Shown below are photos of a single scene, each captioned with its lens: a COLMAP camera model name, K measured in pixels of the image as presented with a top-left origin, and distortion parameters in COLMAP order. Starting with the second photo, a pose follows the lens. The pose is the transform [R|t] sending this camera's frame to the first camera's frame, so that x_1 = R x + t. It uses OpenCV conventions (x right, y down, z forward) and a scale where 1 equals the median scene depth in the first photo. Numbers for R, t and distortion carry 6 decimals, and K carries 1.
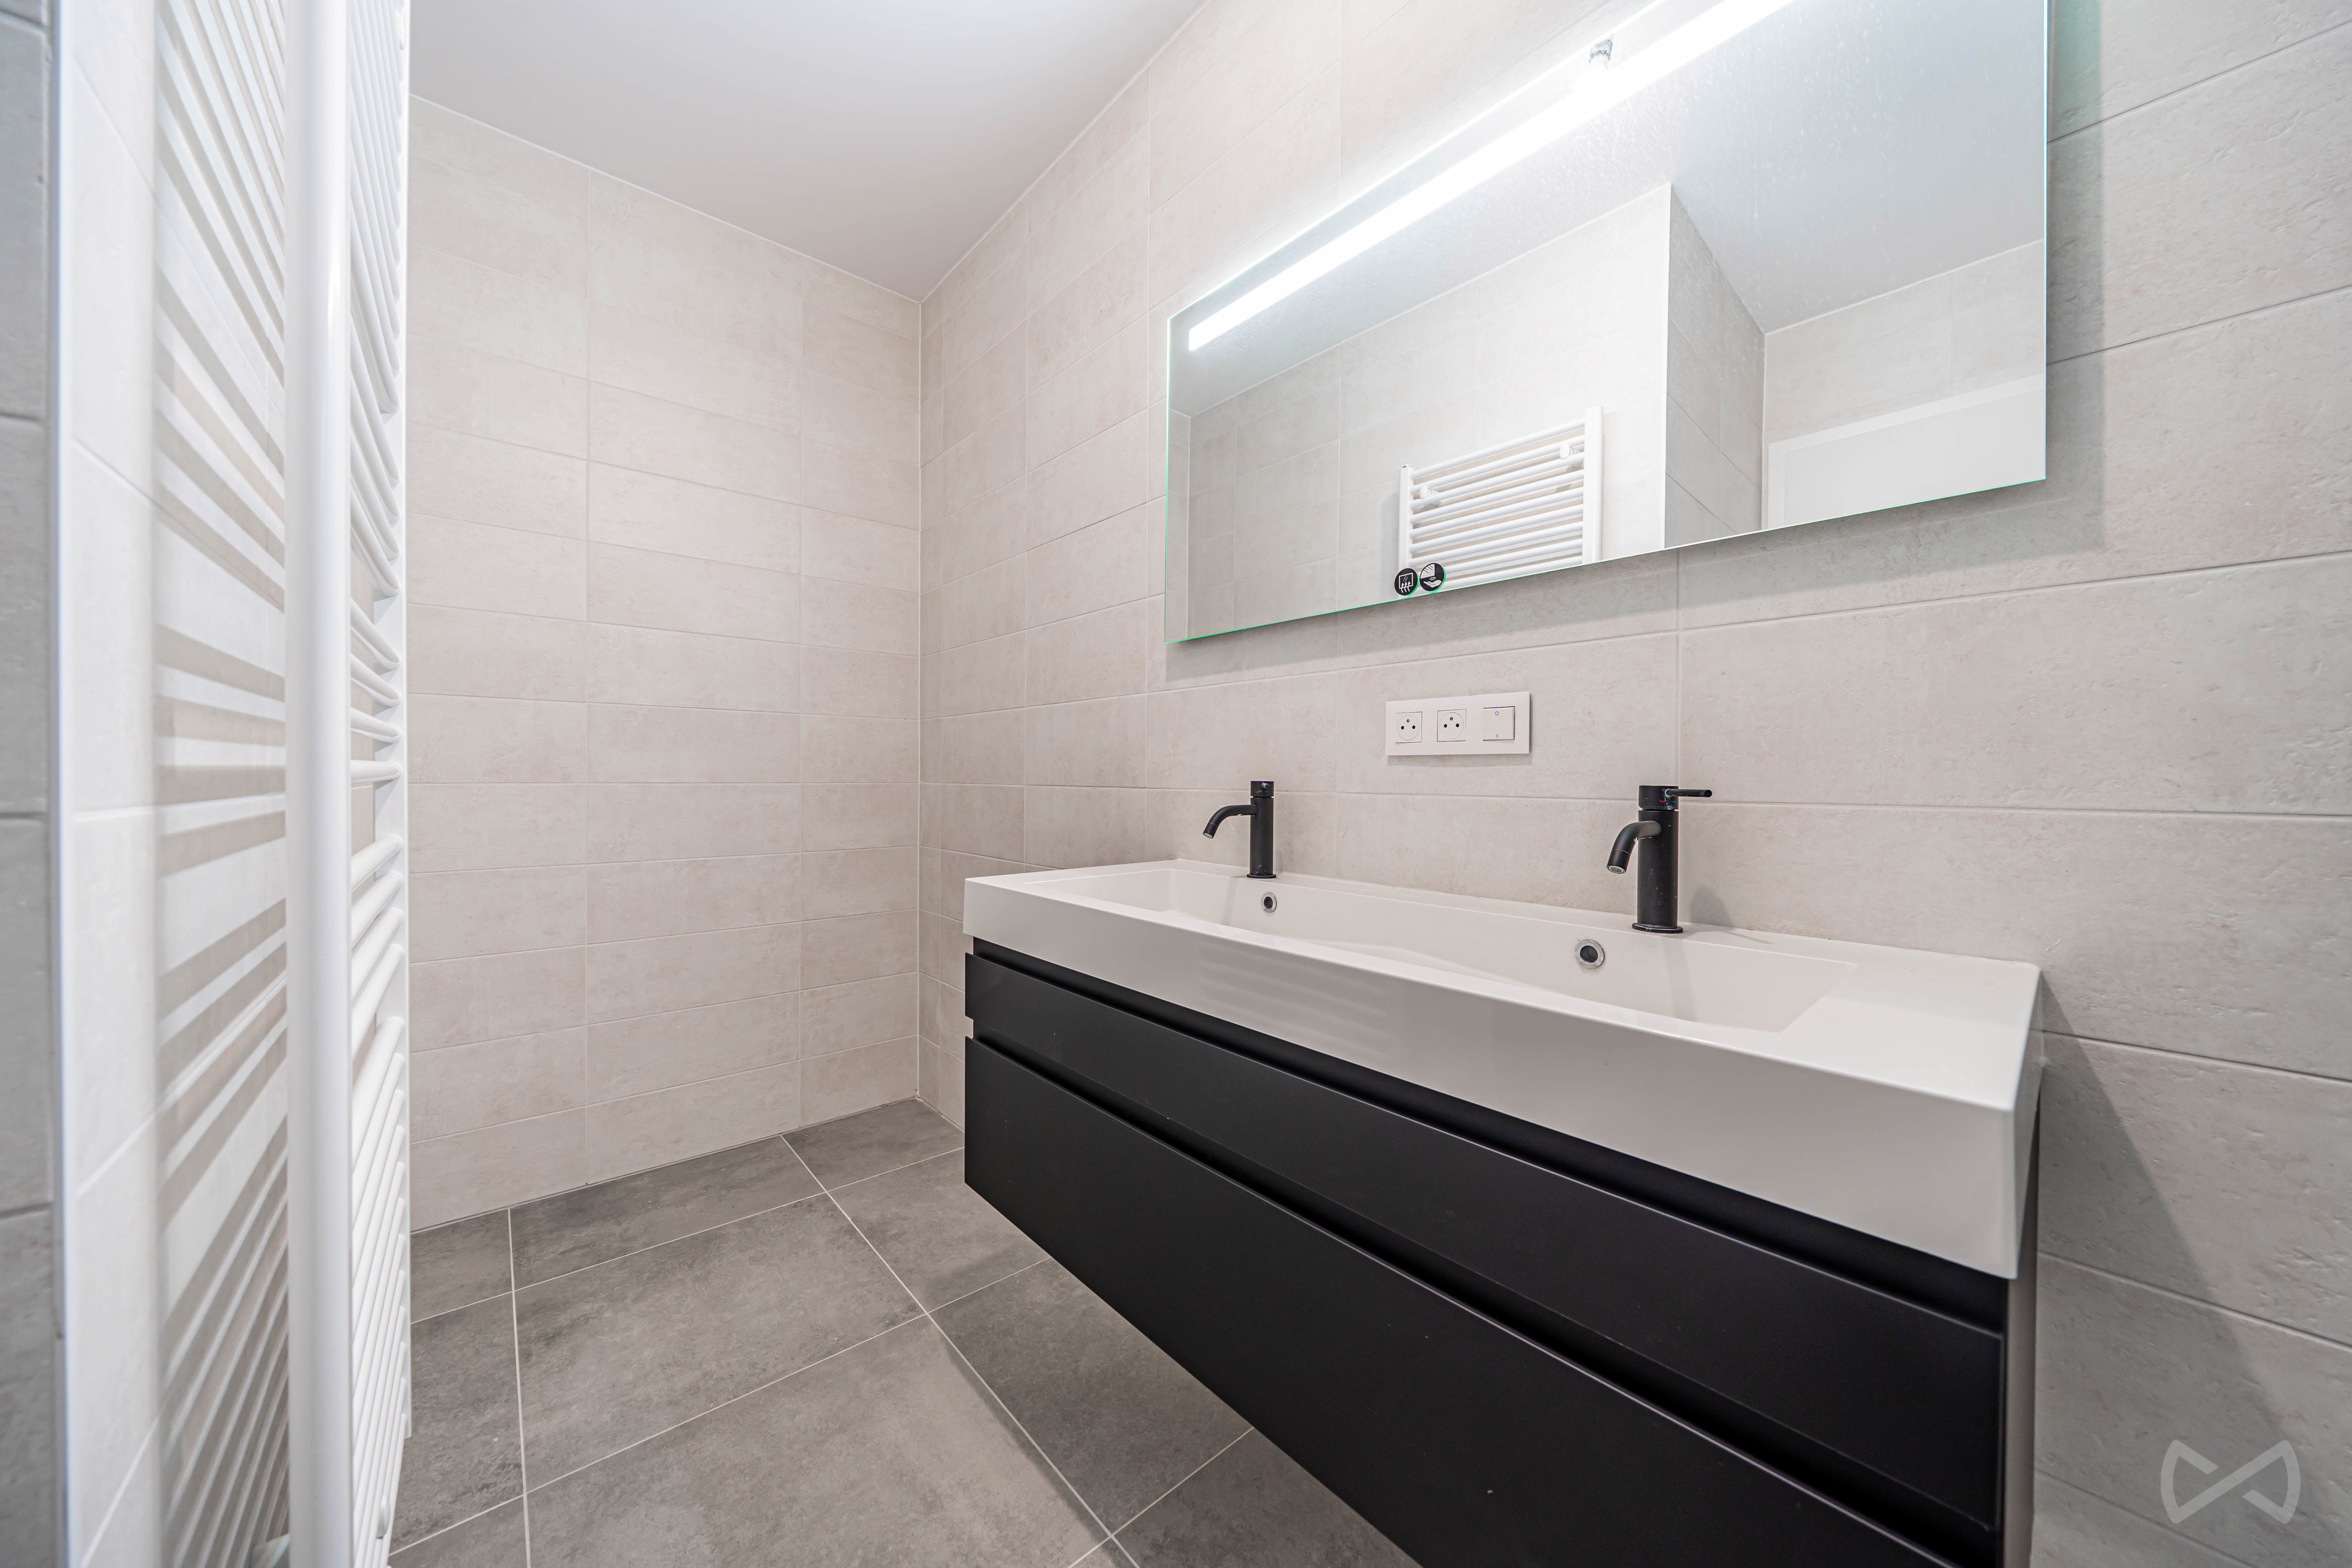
lens RADIAL K [[798.2, 0, 1183.9], [0, 798.2, 781.1], [0, 0, 1]] dist [-0.005290, -0.000146]
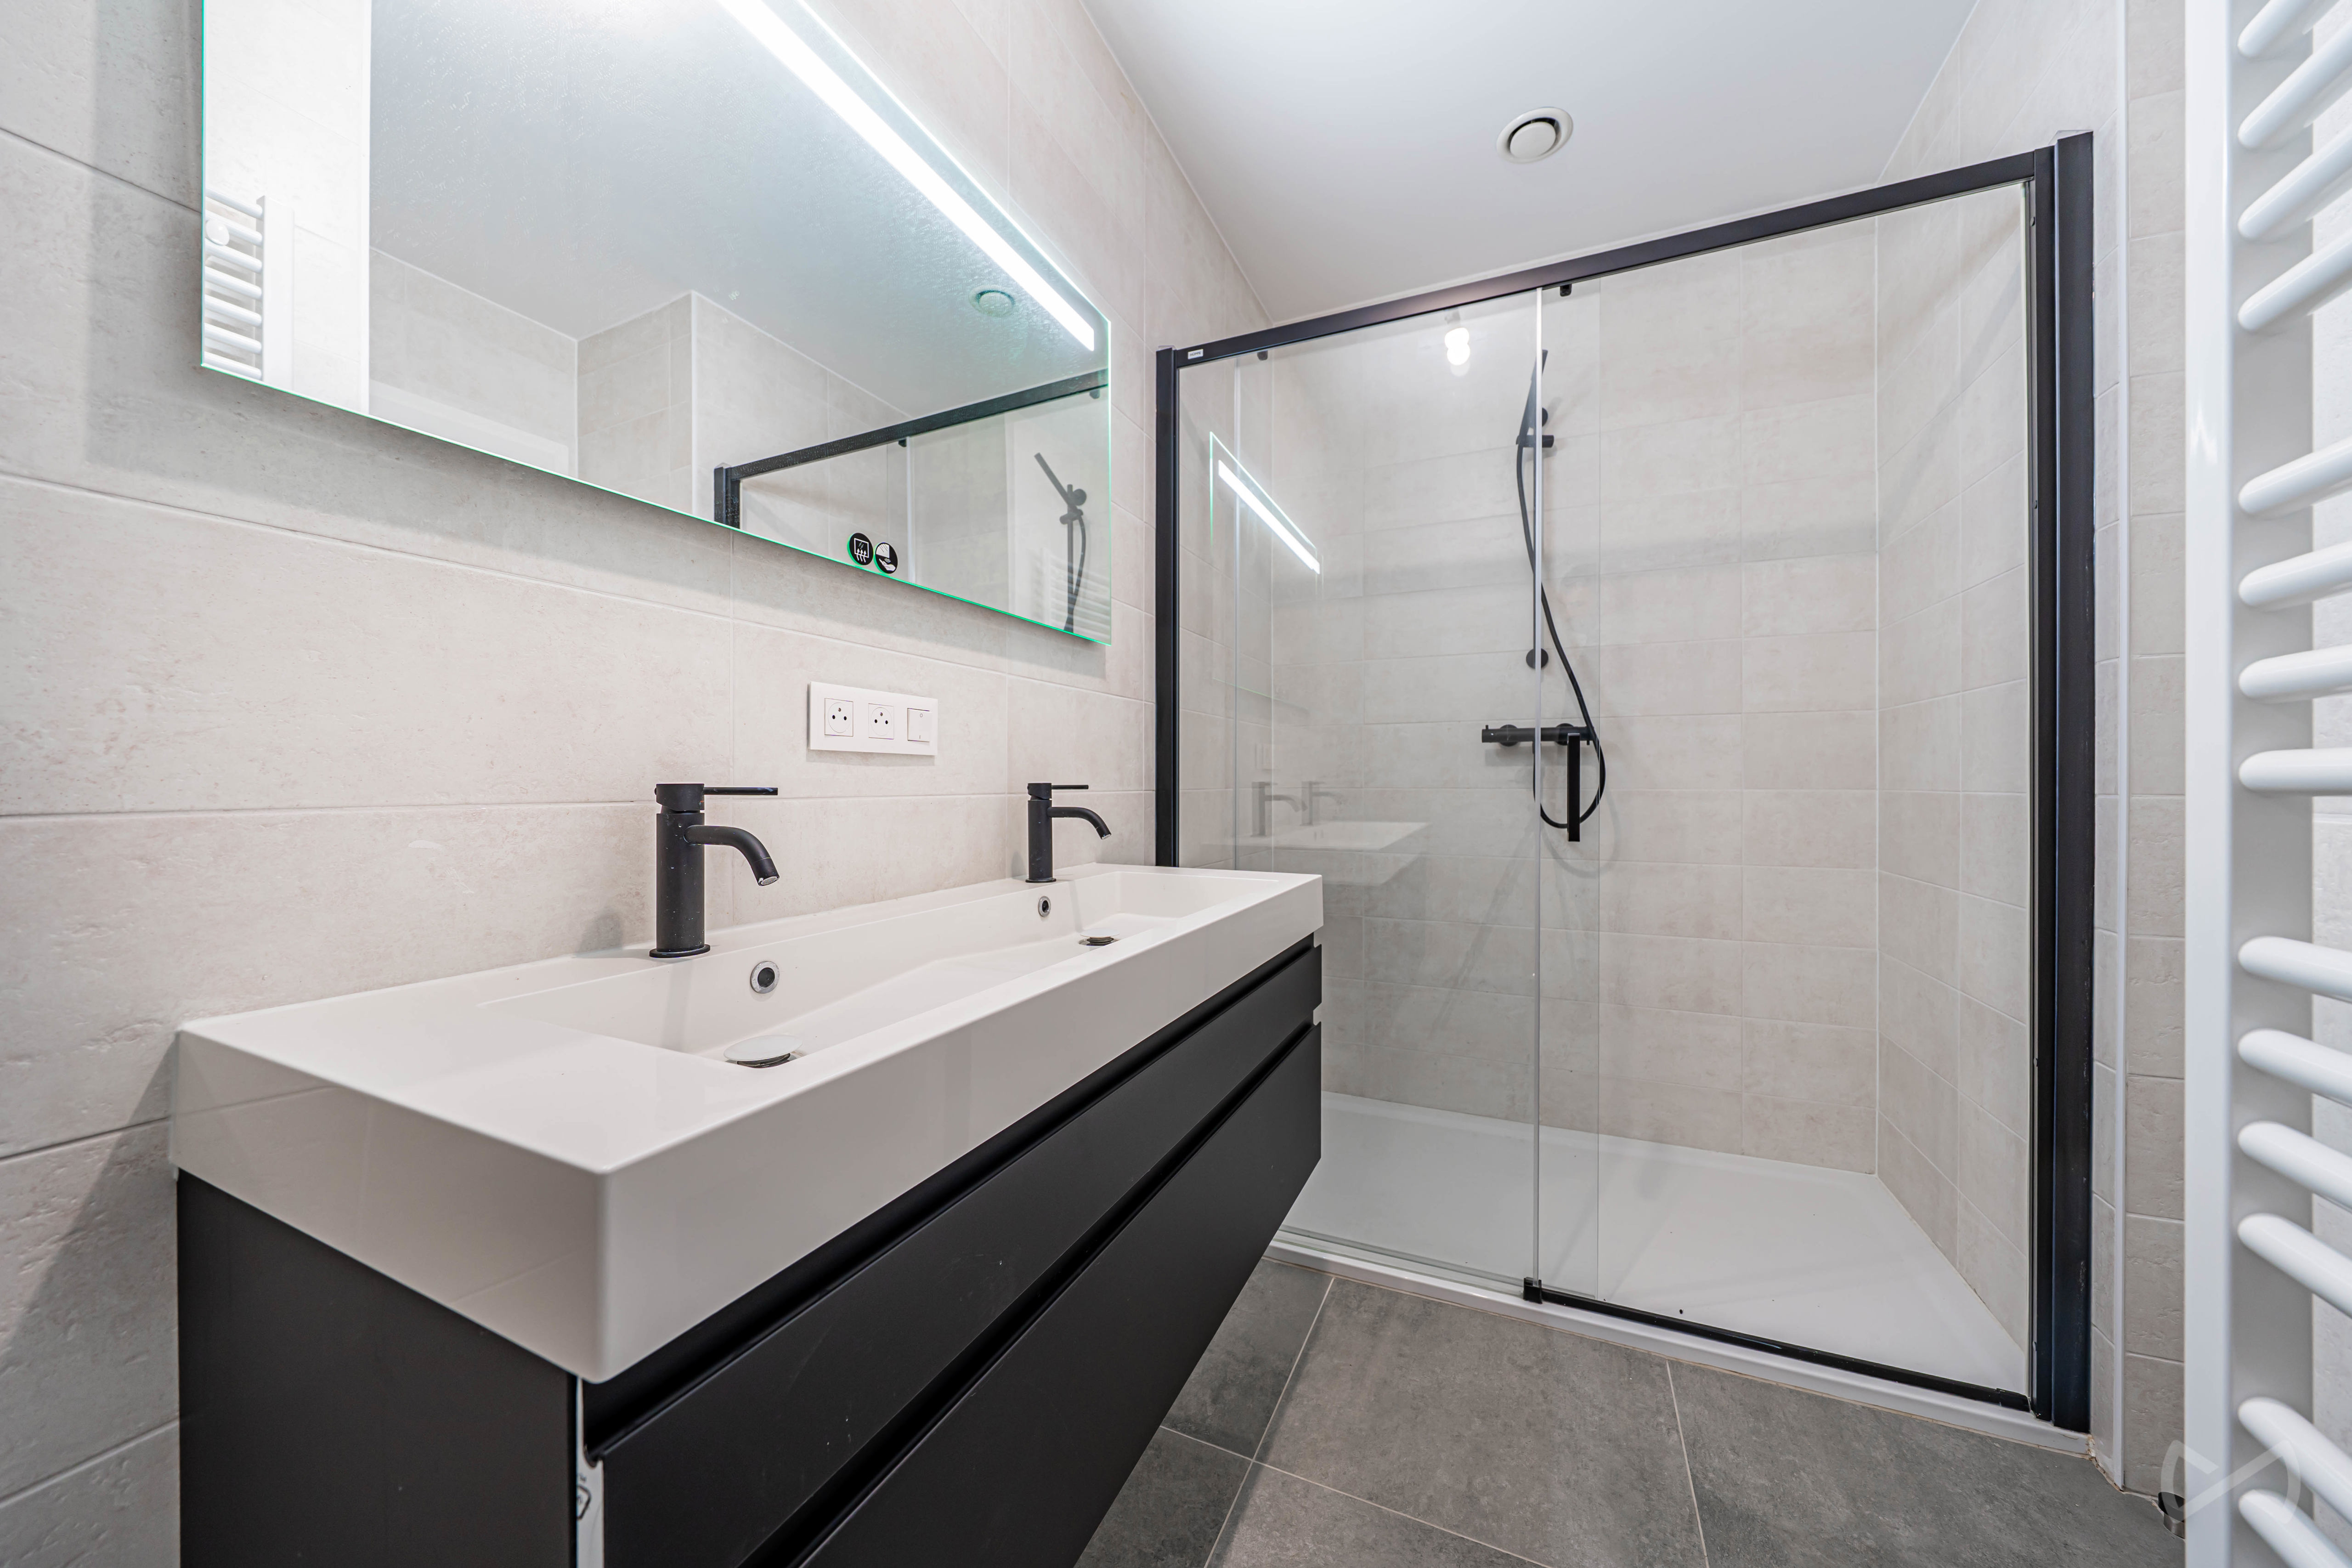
lens RADIAL K [[798.2, 0, 1183.9], [0, 798.2, 781.1], [0, 0, 1]] dist [-0.005290, -0.000146]
pose [[-0.403957, -0.004743, 0.914766, -0.646279], [0.003755, 0.999970, 0.006843, -0.004937], [-0.914770, 0.006199, -0.403927, 1.028616]]
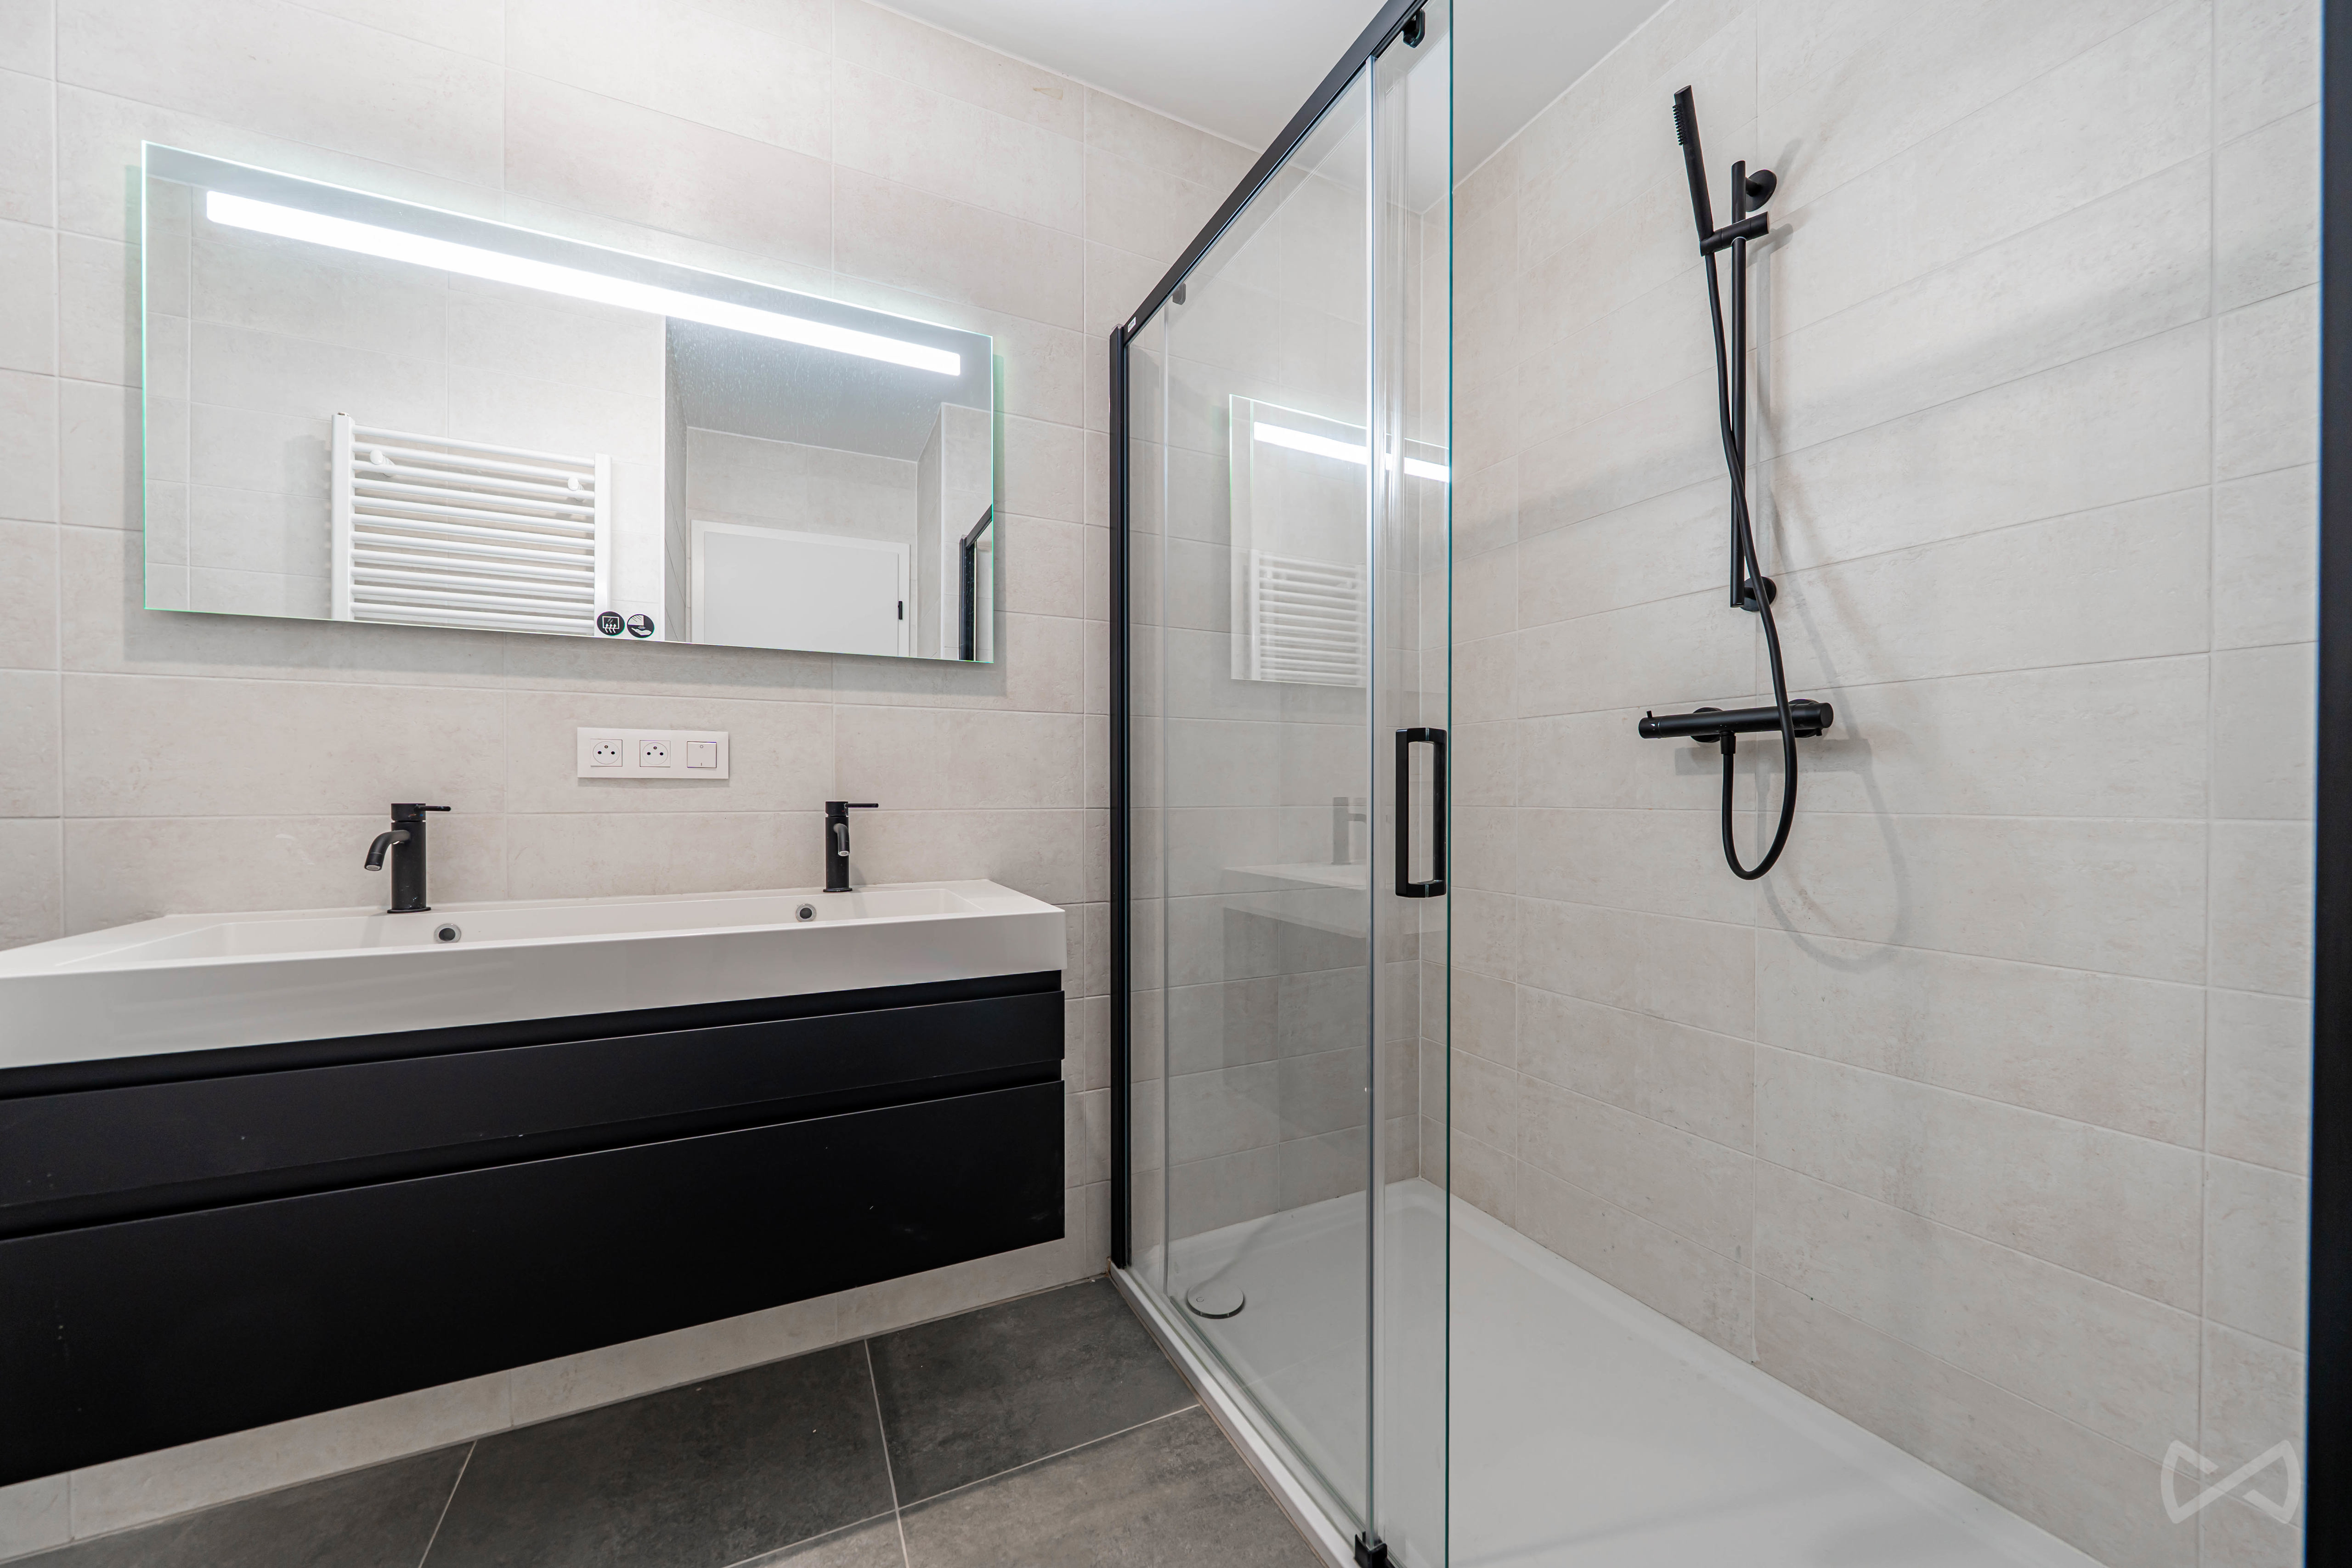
lens RADIAL K [[825.4, 0, 1153.1], [0, 825.4, 800.9], [0, 0, 1]] dist [-0.005955, -0.000212]
pose [[0.282822, -0.015151, 0.959053, -0.619749], [0.008229, 0.999877, 0.013370, -0.009158], [-0.959137, 0.004110, 0.282912, -0.059419]]
